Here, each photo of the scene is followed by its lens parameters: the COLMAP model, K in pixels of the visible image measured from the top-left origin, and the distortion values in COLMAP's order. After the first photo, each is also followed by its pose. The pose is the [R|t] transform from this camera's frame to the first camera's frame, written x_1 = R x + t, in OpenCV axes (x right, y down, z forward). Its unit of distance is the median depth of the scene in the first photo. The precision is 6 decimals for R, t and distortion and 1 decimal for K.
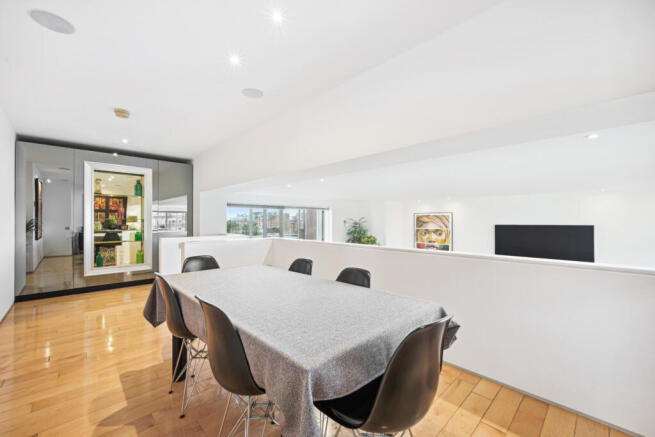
lens RADIAL K [[268.6, 0, 330.7], [0, 268.6, 219.0], [0, 0, 1]] dist [-0.000081, 0.000153]
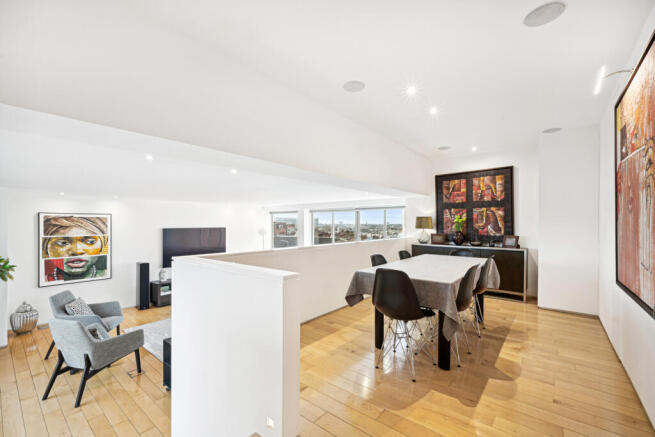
lens RADIAL K [[281.5, 0, 329.8], [0, 281.5, 222.2], [0, 0, 1]] dist [-0.000608, -0.000118]
pose [[-0.112637, 0.004330, 0.993627, -0.452636], [-0.004105, 0.999980, -0.004823, 0.000857], [-0.993628, -0.004622, -0.112617, 0.435355]]
